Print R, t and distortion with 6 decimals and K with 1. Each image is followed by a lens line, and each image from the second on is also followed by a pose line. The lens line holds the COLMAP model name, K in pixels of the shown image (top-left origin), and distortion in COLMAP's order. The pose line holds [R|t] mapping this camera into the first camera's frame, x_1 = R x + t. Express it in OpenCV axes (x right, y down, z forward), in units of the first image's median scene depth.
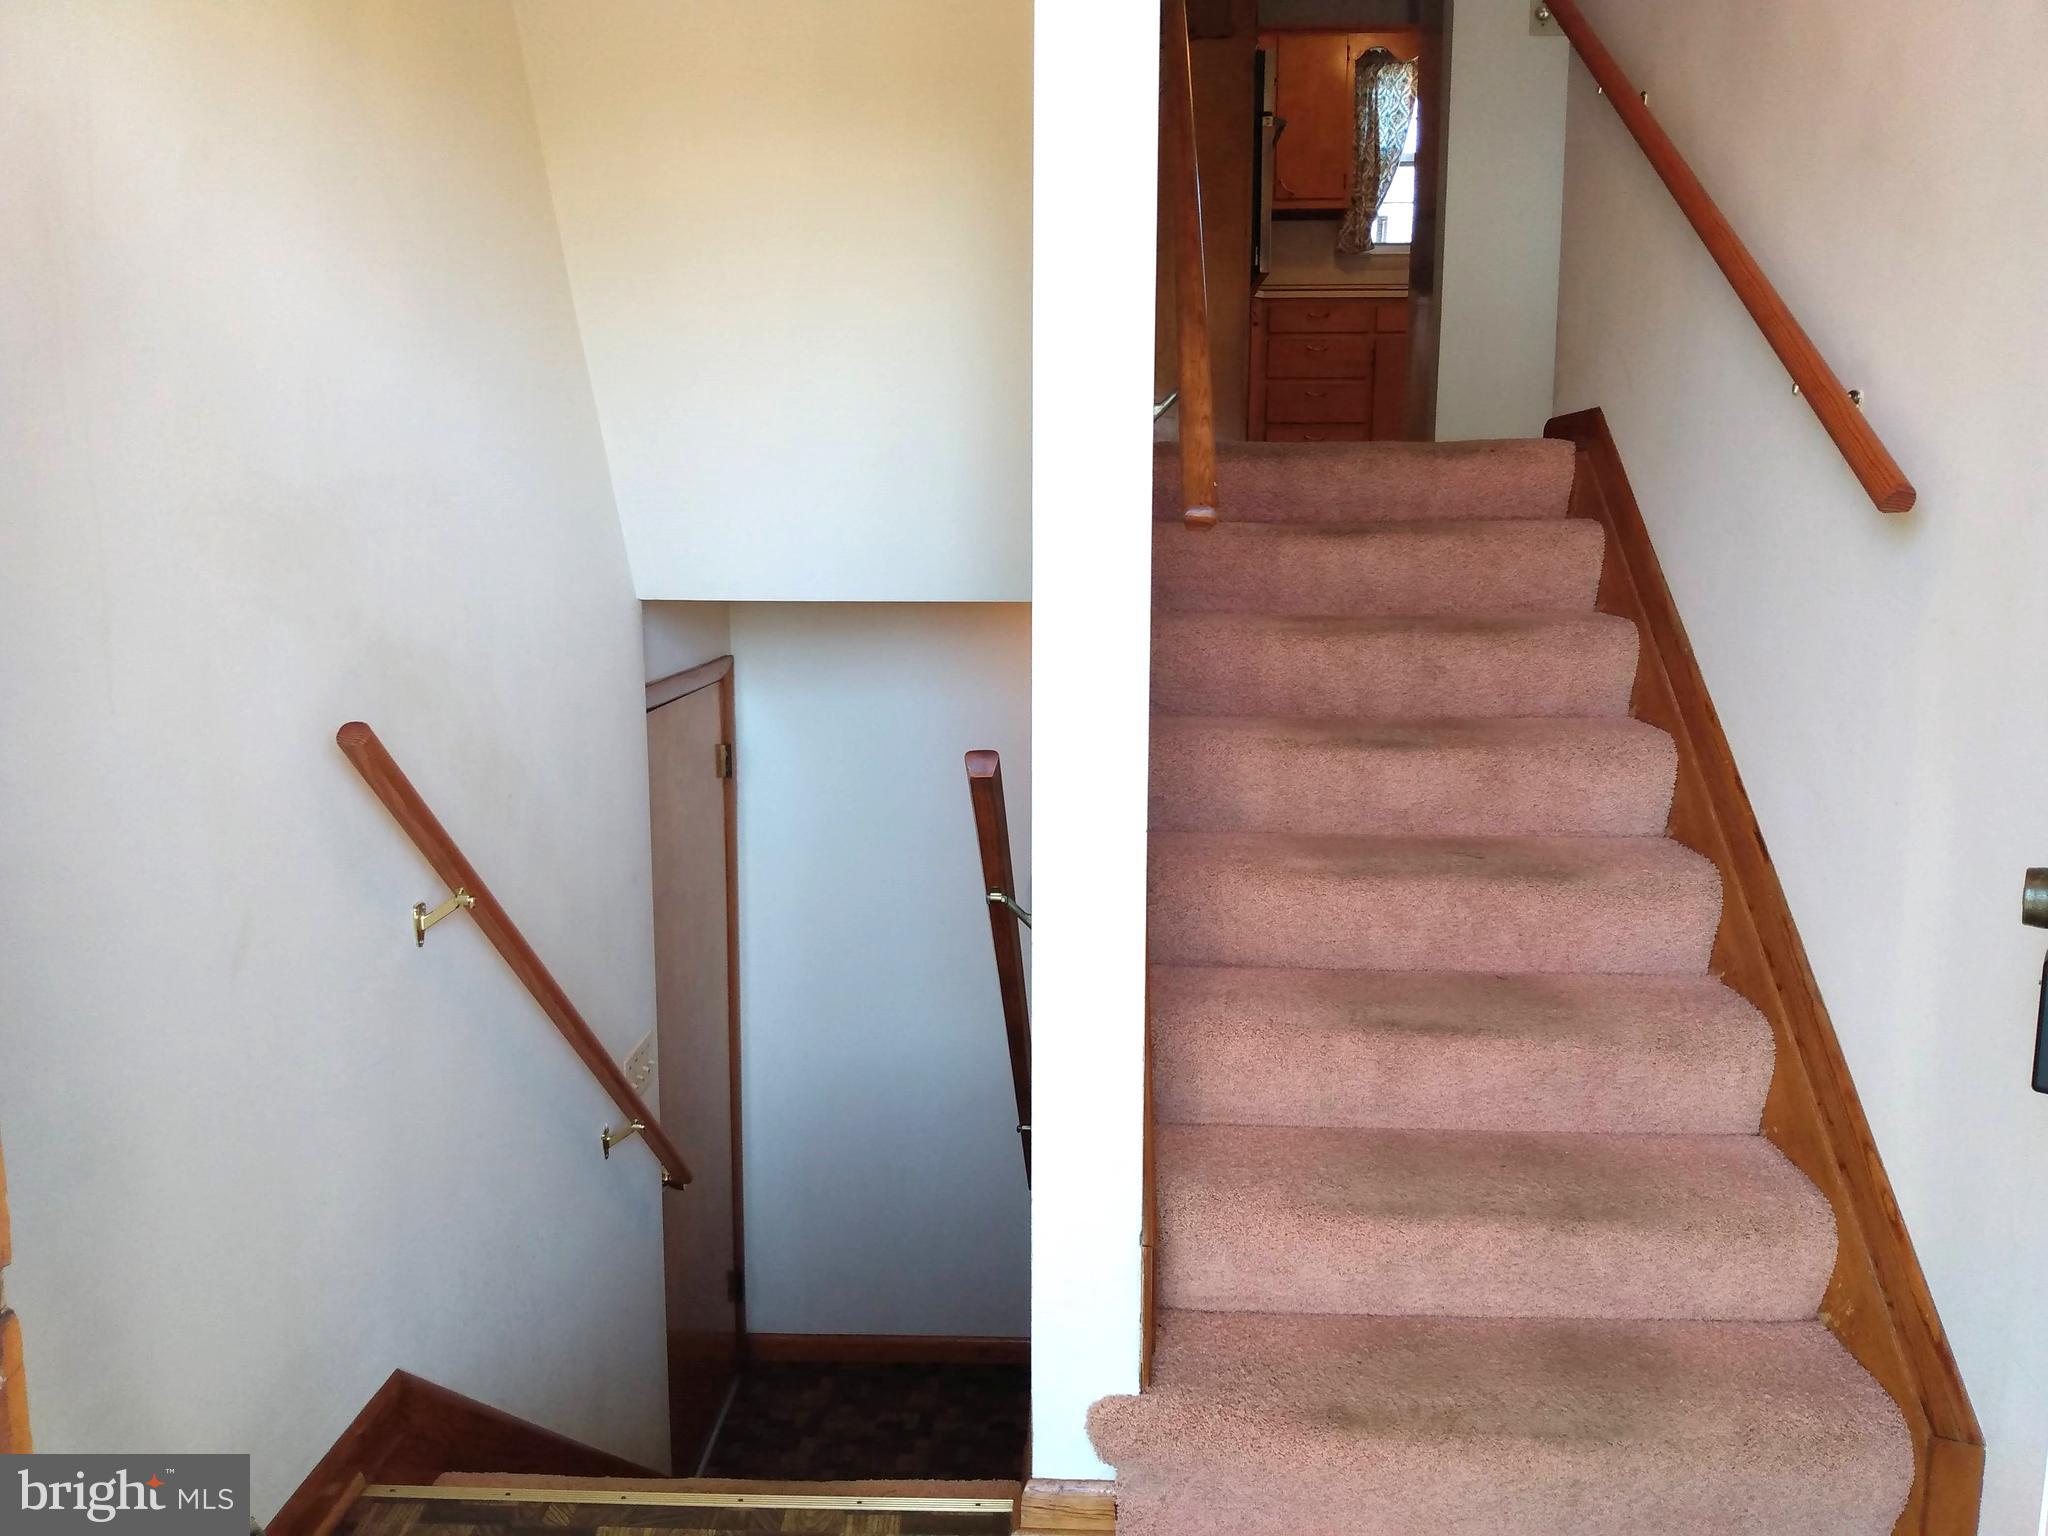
lens RADIAL K [[1569.9, 0, 1024.0], [0, 1569.9, 768.0], [0, 0, 1]] dist [0.132433, -0.253129]
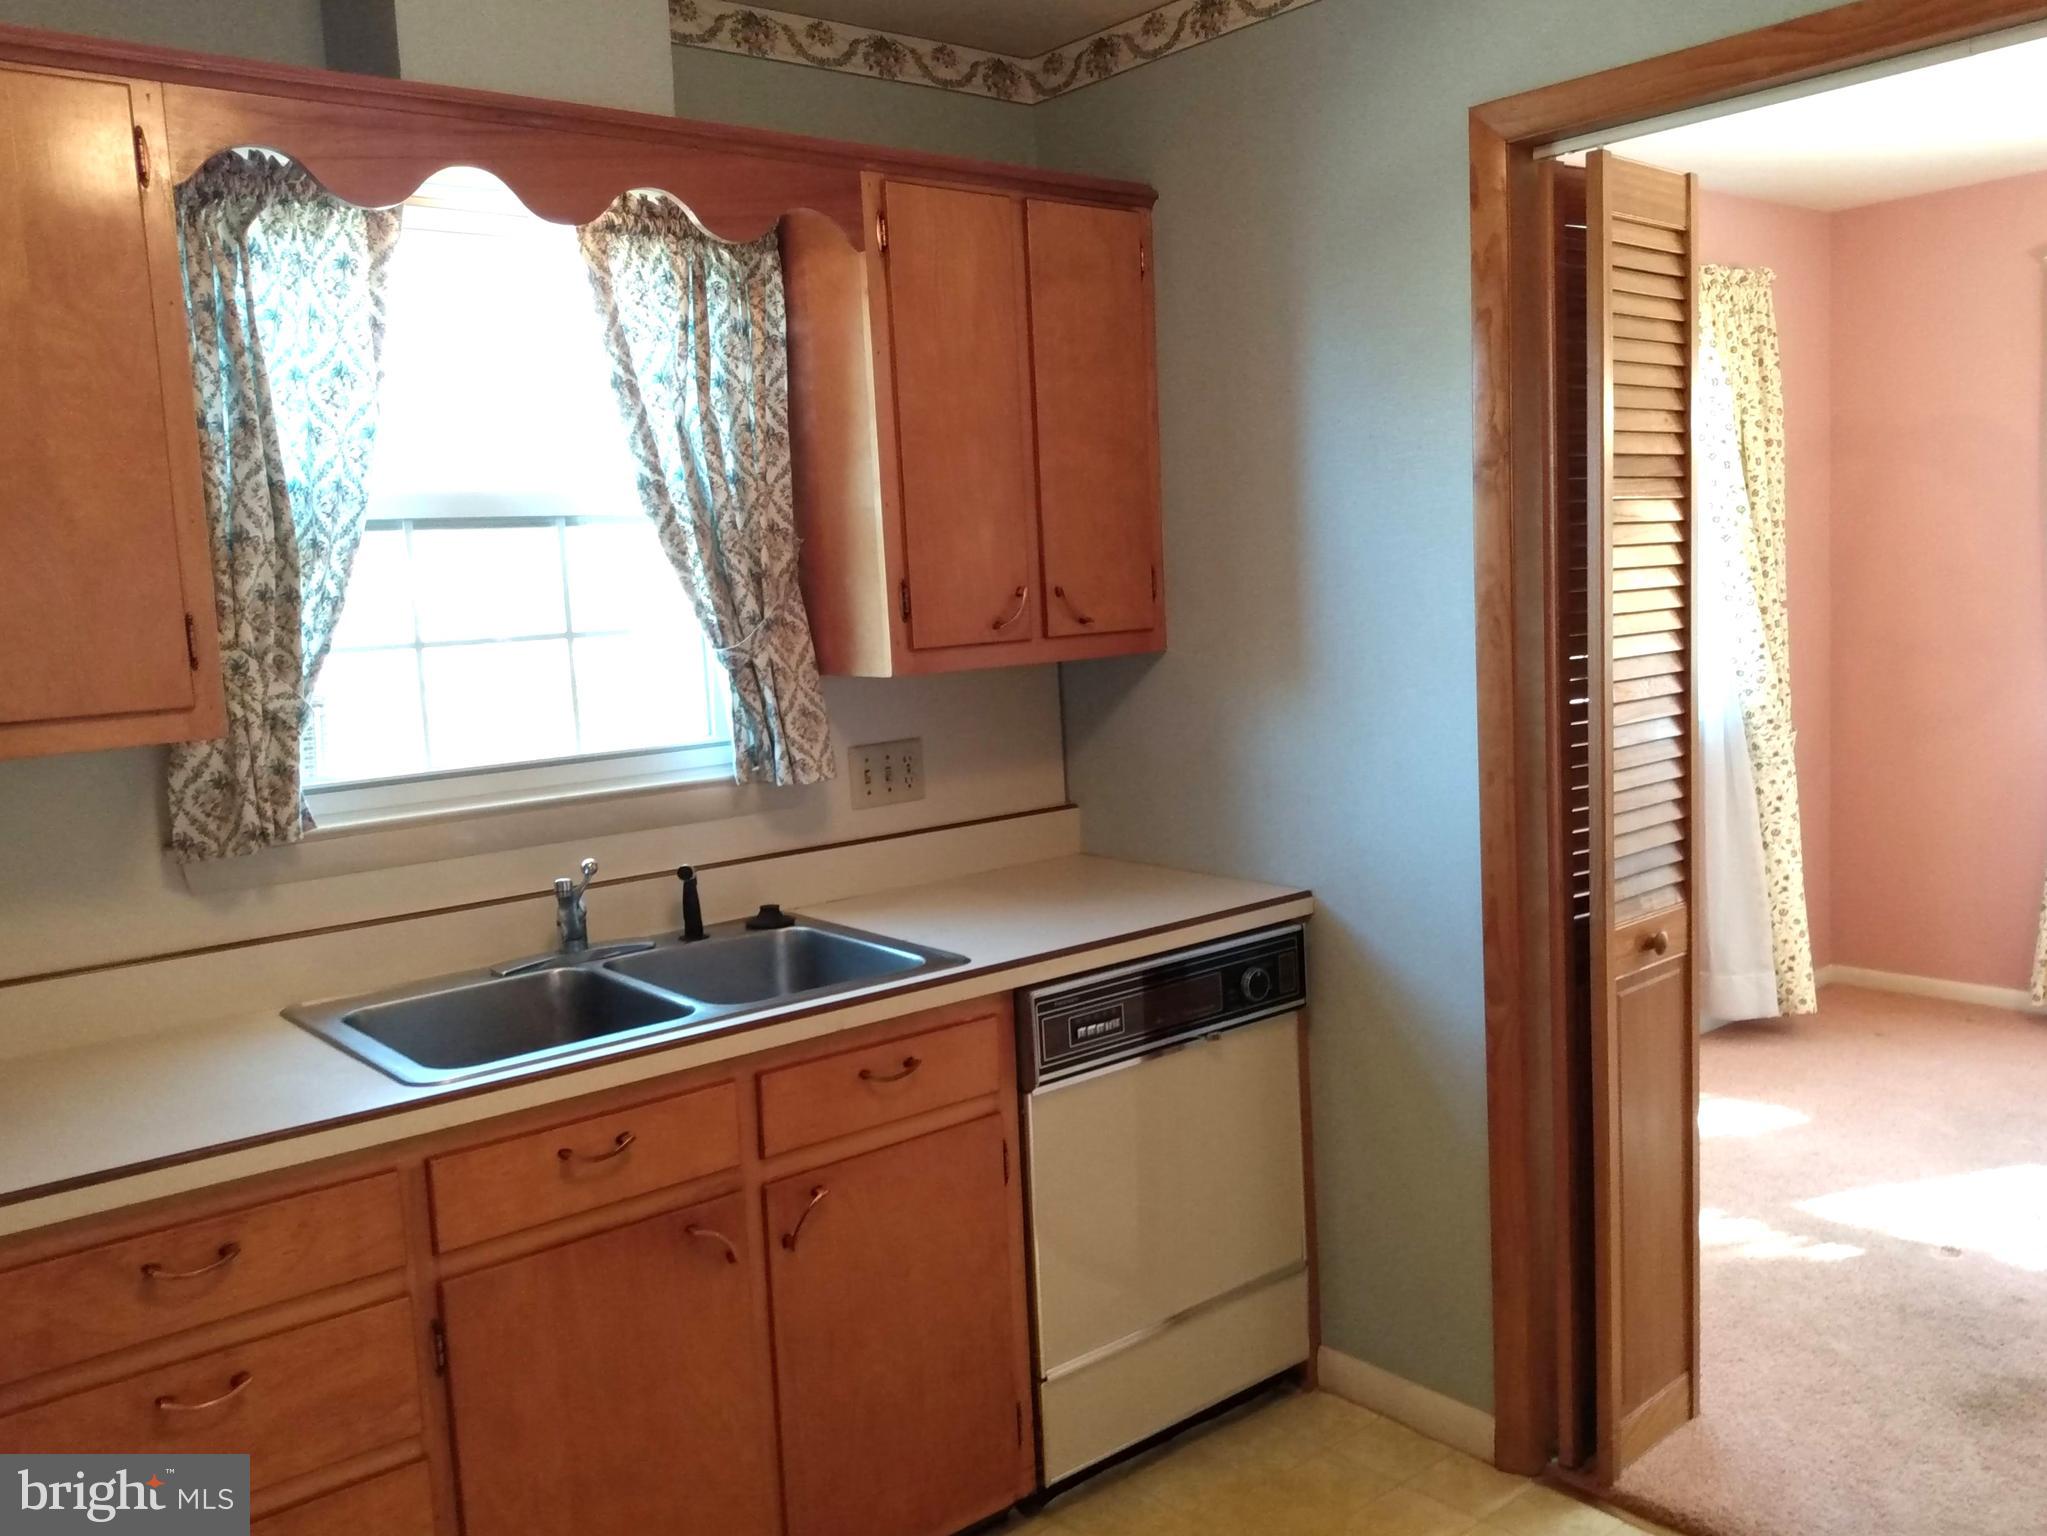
lens RADIAL K [[1671.2, 0, 1048.7], [0, 1671.2, 779.2], [0, 0, 1]] dist [-0.010792, -0.004842]
pose [[0.733635, -0.121586, 0.668578, 0.119842], [0.153570, 0.988075, 0.011176, -0.322110], [-0.661964, 0.094474, 0.743558, 0.701323]]
